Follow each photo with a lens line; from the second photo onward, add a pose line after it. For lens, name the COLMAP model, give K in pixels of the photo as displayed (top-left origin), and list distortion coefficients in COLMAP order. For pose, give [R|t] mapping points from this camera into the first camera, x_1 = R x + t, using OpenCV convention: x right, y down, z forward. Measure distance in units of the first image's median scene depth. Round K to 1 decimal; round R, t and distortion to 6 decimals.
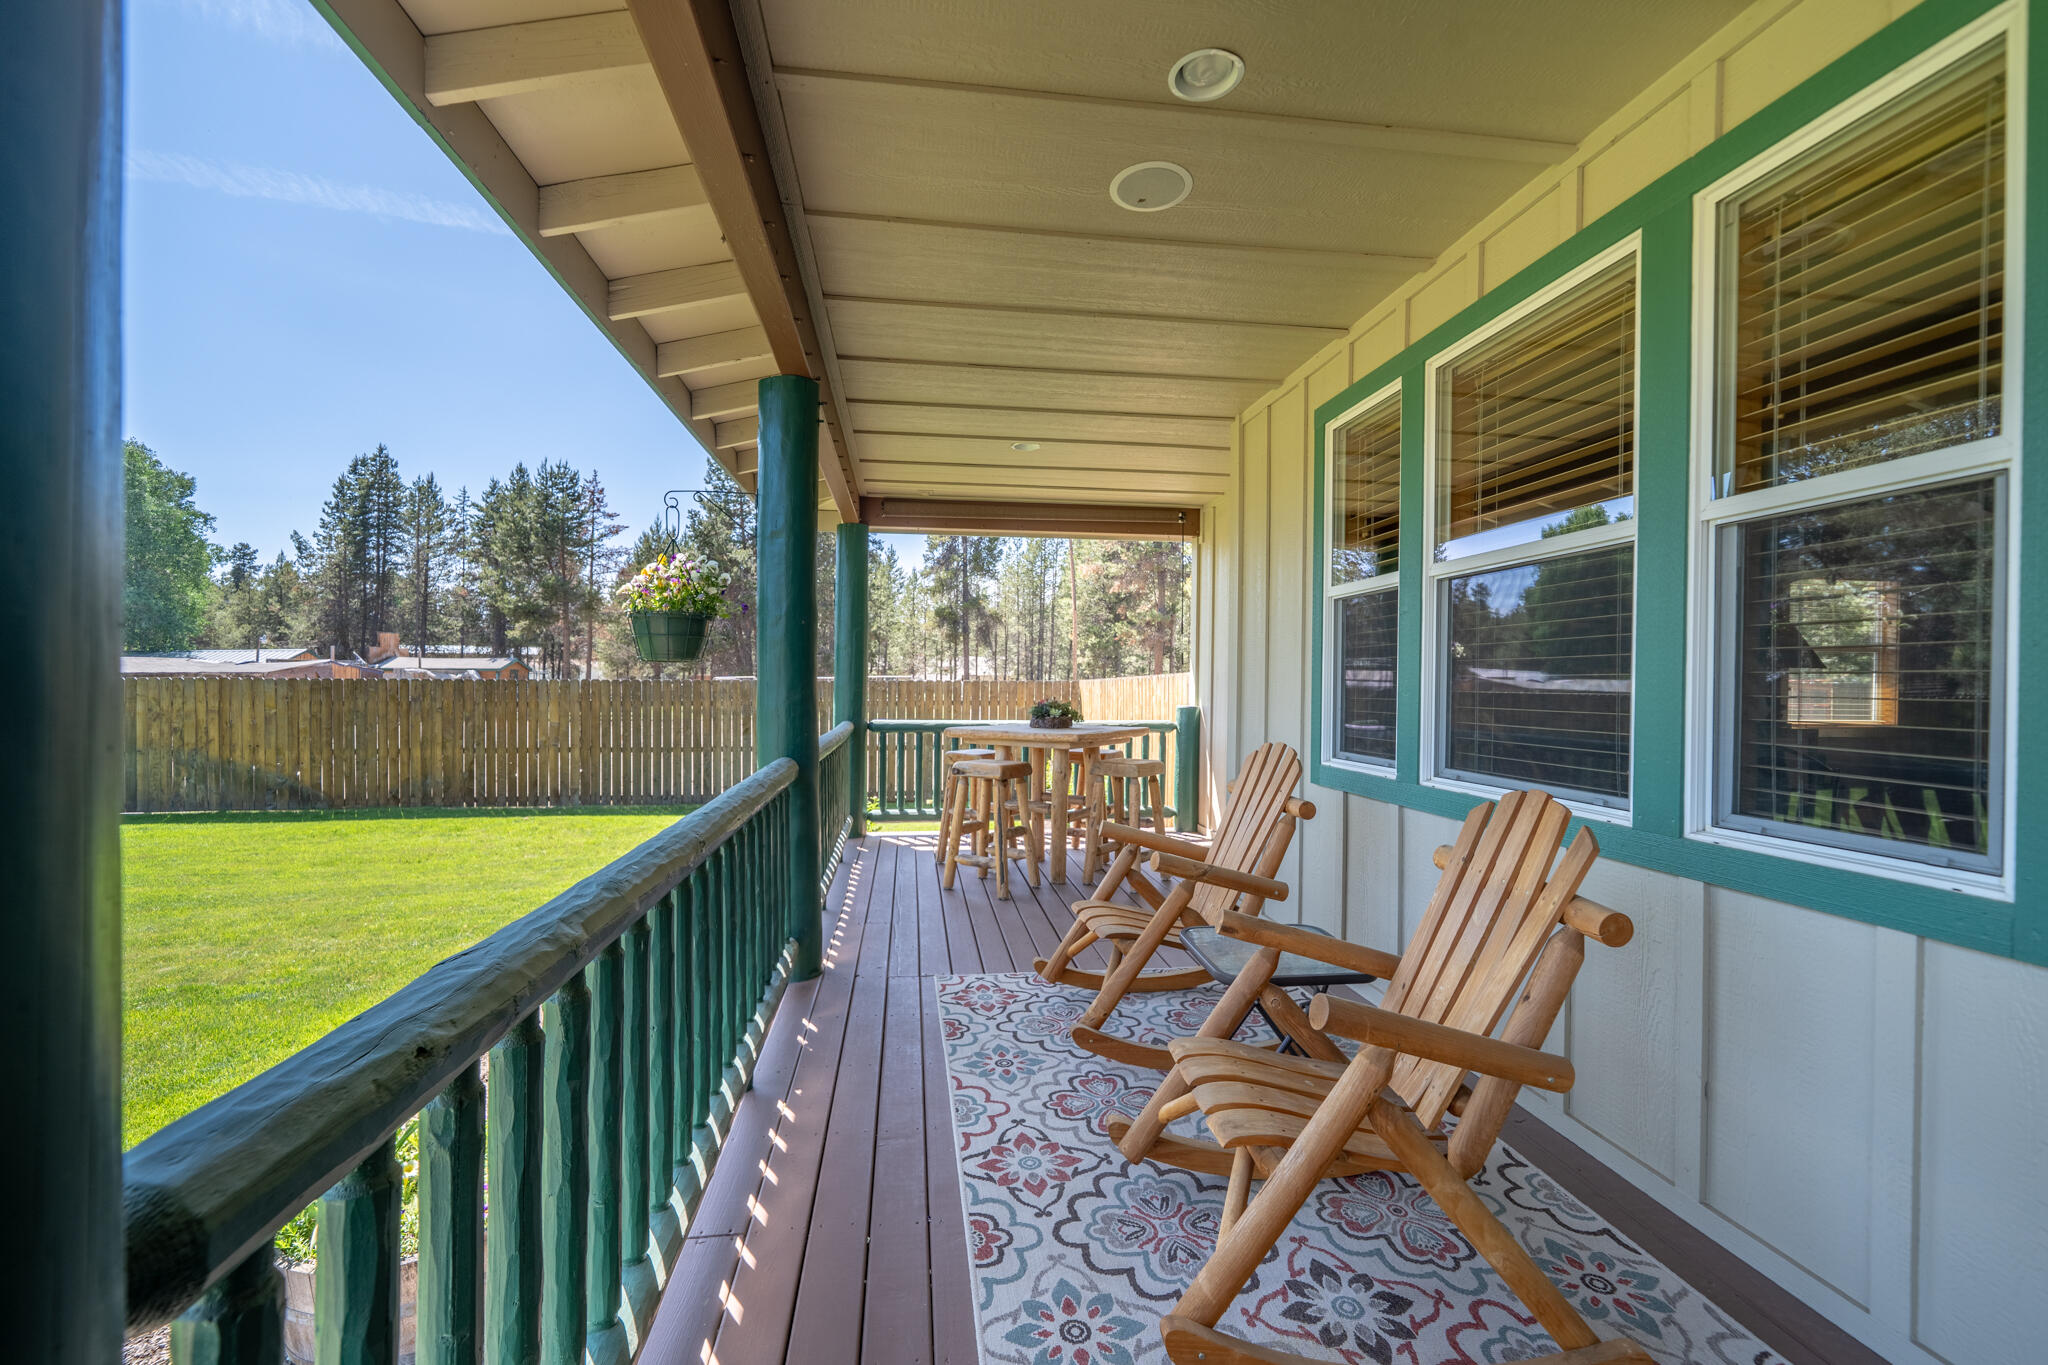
lens RADIAL K [[851.5, 0, 1024.0], [0, 851.5, 682.5], [0, 0, 1]] dist [0.000036, -0.000017]
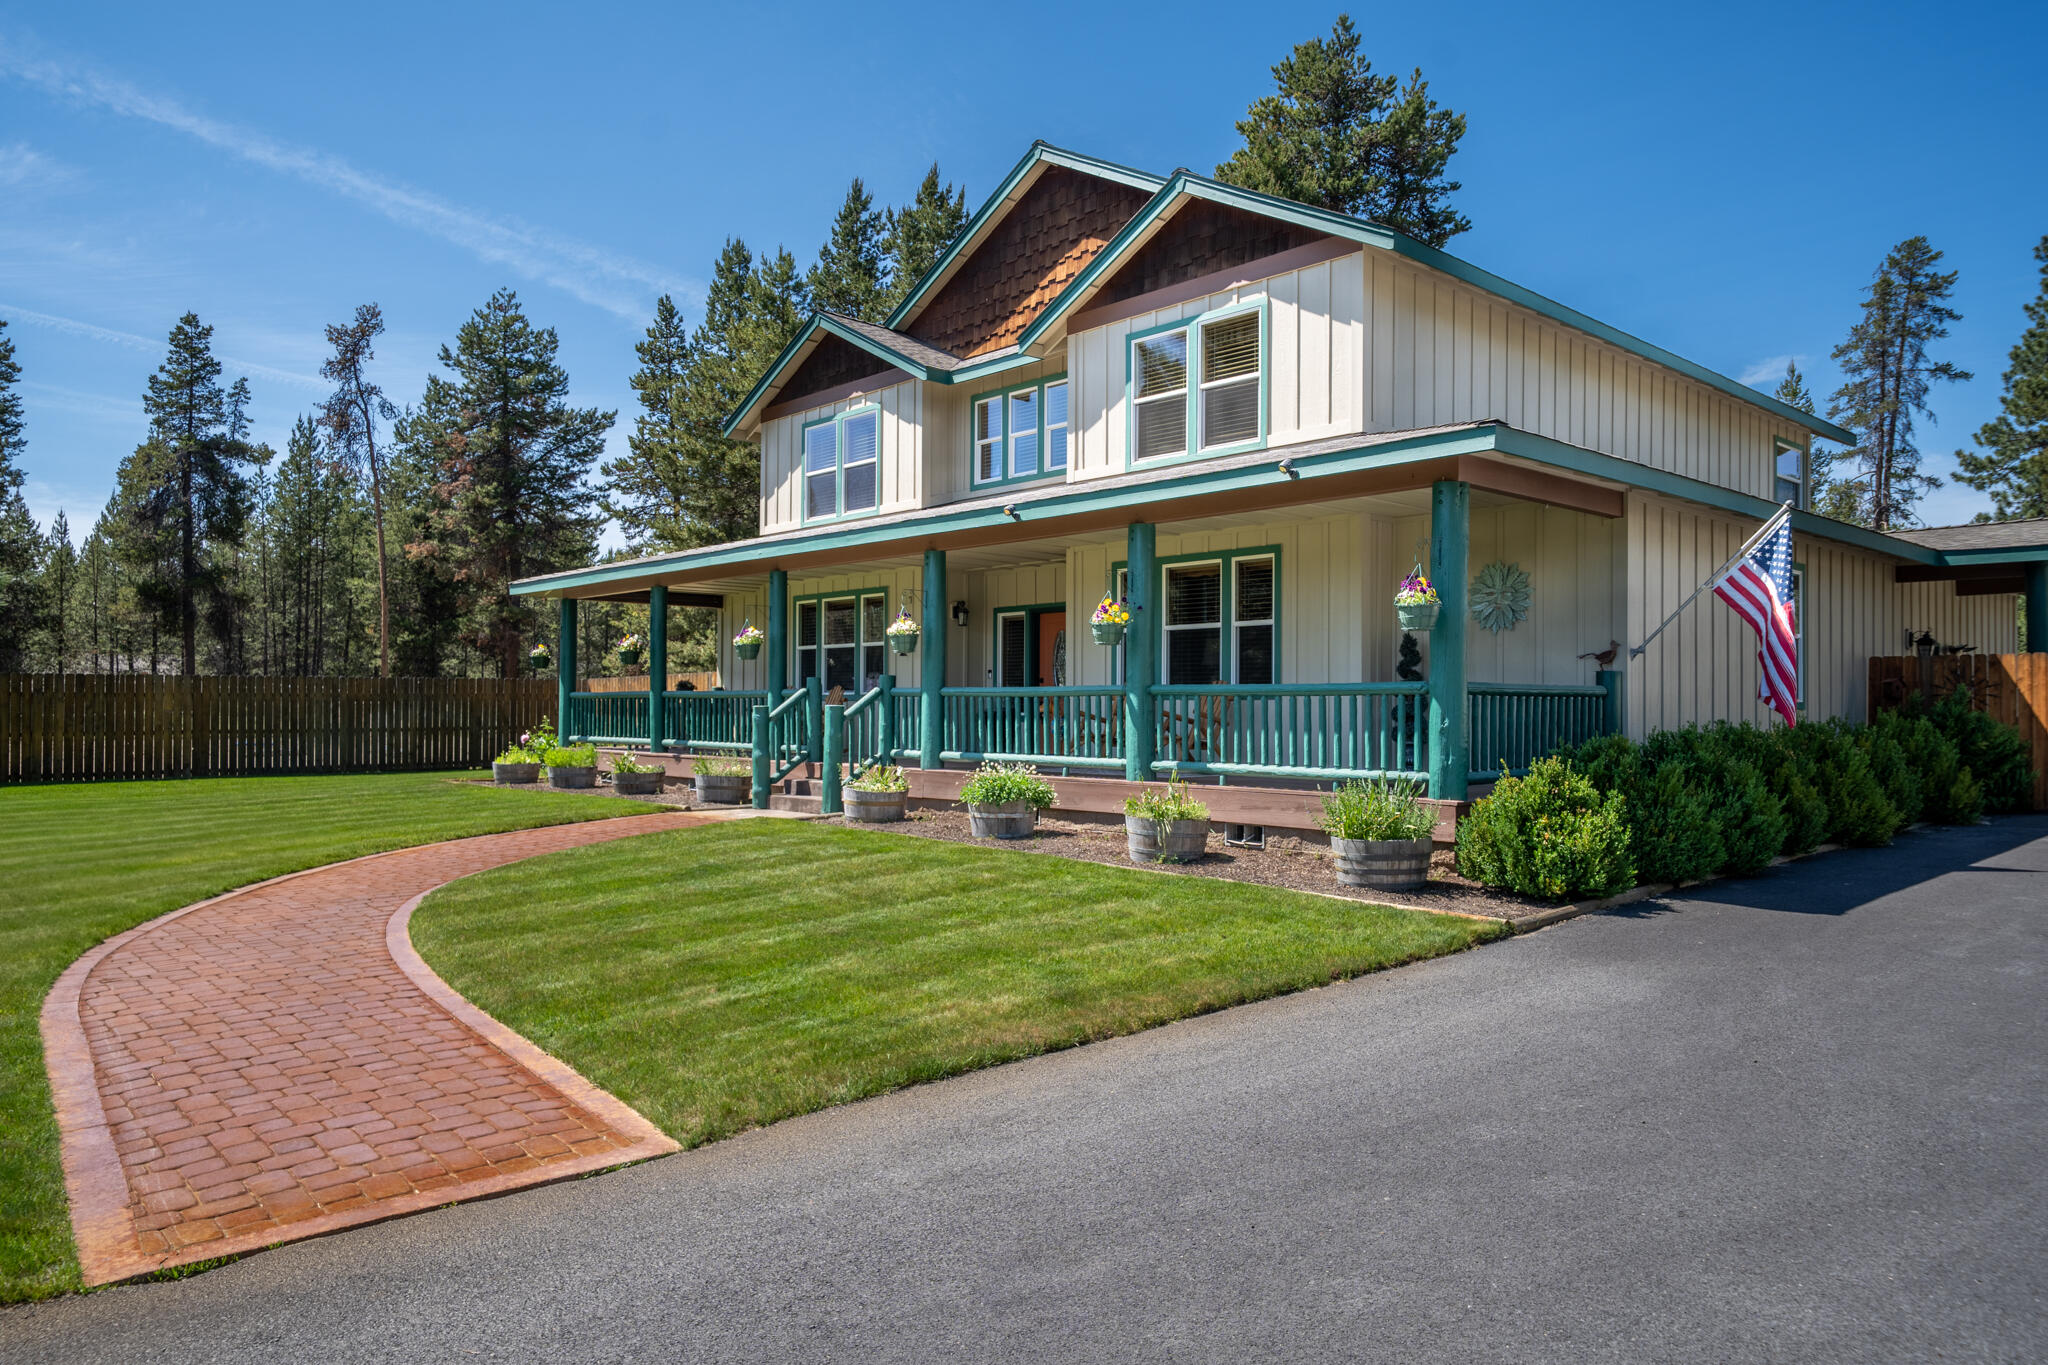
lens RADIAL K [[1319.0, 0, 1024.0], [0, 1319.0, 682.5], [0, 0, 1]] dist [0.028731, 0.004109]
pose [[0.819353, 0.003157, 0.573280, -0.630270], [0.004419, 0.999920, -0.011822, 0.034214], [-0.573272, 0.012219, 0.819274, -1.263969]]
